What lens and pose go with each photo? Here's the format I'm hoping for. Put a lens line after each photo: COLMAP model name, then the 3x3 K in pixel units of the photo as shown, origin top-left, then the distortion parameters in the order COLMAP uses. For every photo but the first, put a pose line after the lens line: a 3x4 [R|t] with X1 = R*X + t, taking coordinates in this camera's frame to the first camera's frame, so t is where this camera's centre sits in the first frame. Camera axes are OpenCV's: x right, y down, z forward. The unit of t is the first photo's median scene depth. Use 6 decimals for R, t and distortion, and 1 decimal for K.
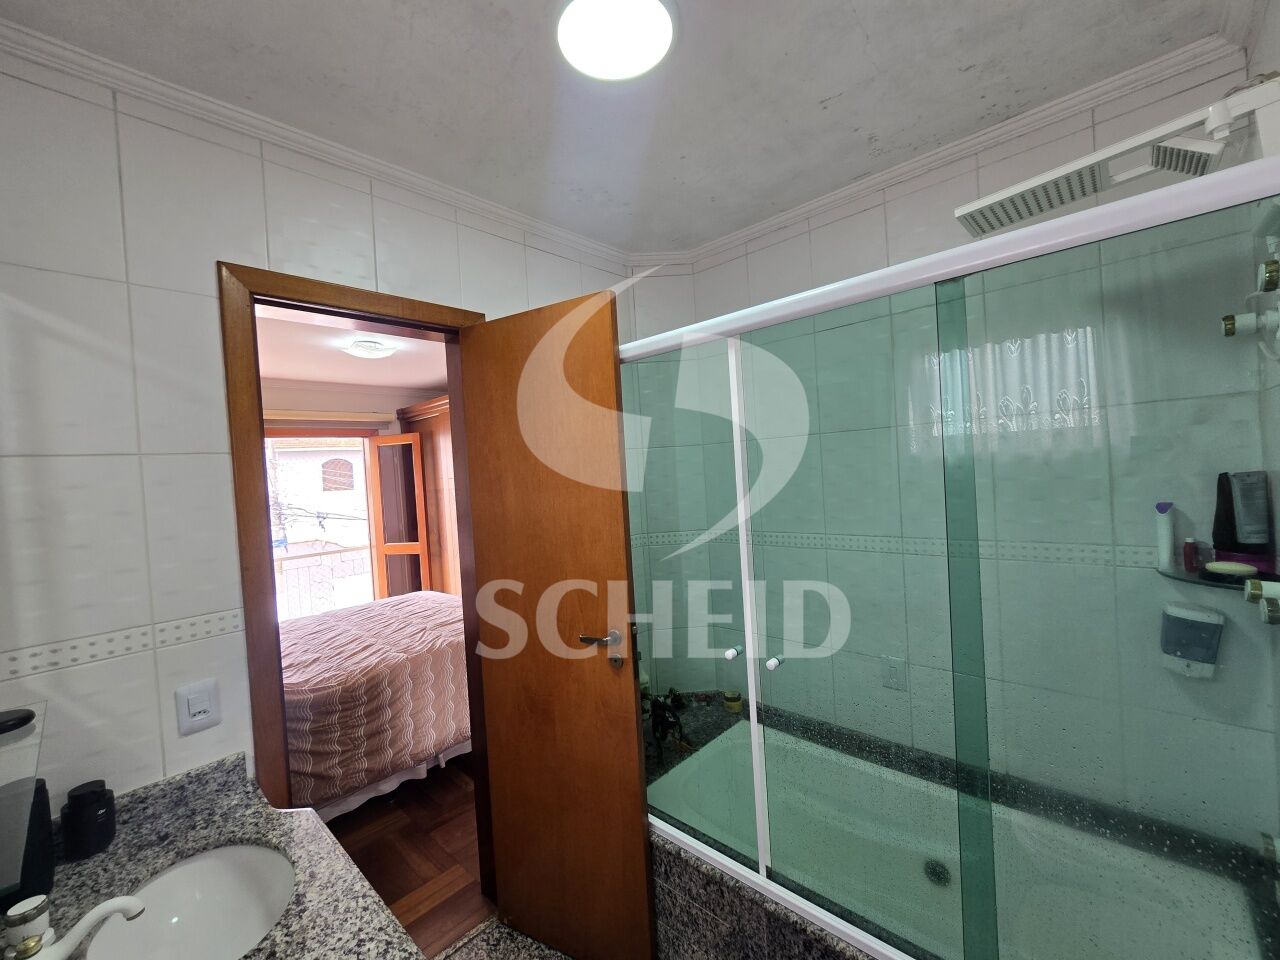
lens RADIAL K [[524.1, 0, 637.6], [0, 524.1, 475.5], [0, 0, 1]] dist [0.000021, 0.000101]
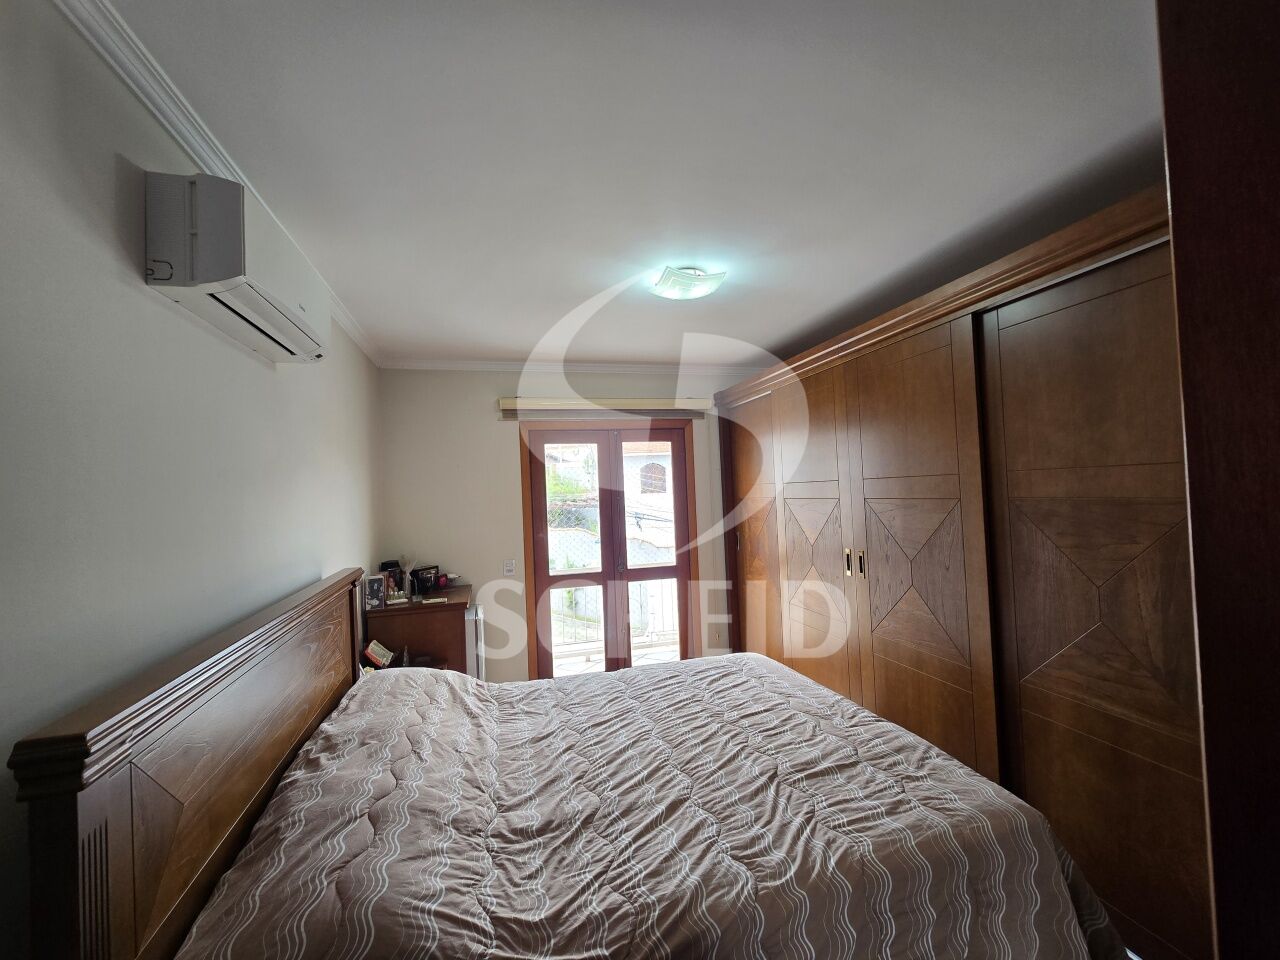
lens RADIAL K [[524.1, 0, 638.4], [0, 524.1, 478.7], [0, 0, 1]] dist [0.000021, 0.000101]
pose [[0.851839, 0.016787, -0.523535, -0.291510], [-0.020130, 0.999797, -0.000695, 0.006673], [0.523417, 0.011131, 0.852004, 0.555520]]
